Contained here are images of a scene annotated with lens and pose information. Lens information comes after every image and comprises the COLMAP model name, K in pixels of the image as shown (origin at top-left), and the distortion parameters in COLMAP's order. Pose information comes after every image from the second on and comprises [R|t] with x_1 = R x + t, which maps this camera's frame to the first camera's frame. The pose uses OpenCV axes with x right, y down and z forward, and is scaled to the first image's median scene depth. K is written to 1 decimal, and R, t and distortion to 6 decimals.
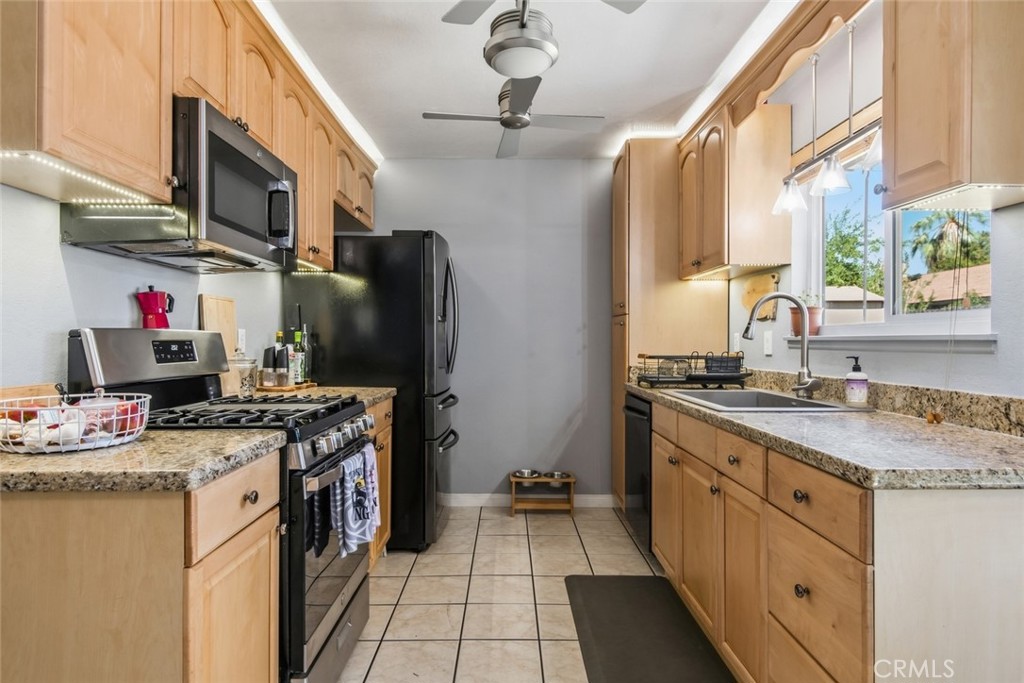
lens RADIAL K [[611.3, 0, 511.2], [0, 611.3, 342.4], [0, 0, 1]] dist [0.006320, -0.000322]
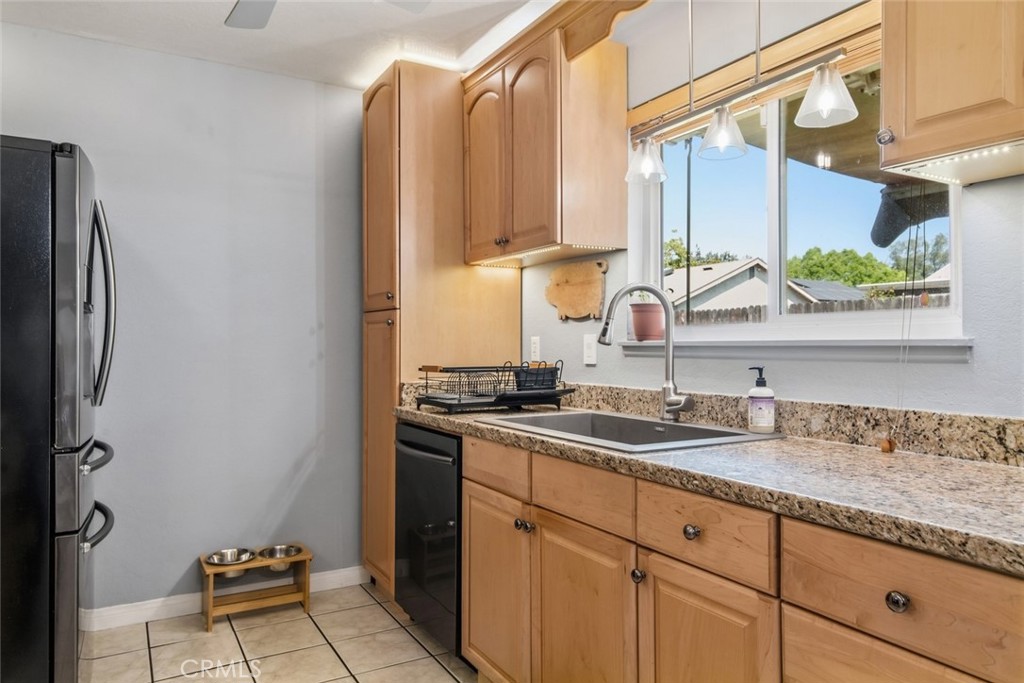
lens RADIAL K [[684.4, 0, 515.5], [0, 684.4, 338.6], [0, 0, 1]] dist [0.020315, -0.010569]
pose [[0.863373, 0.004325, 0.504547, -0.101230], [0.002322, 0.999919, -0.012546, -0.002074], [-0.504560, 0.012003, 0.863293, 0.288084]]
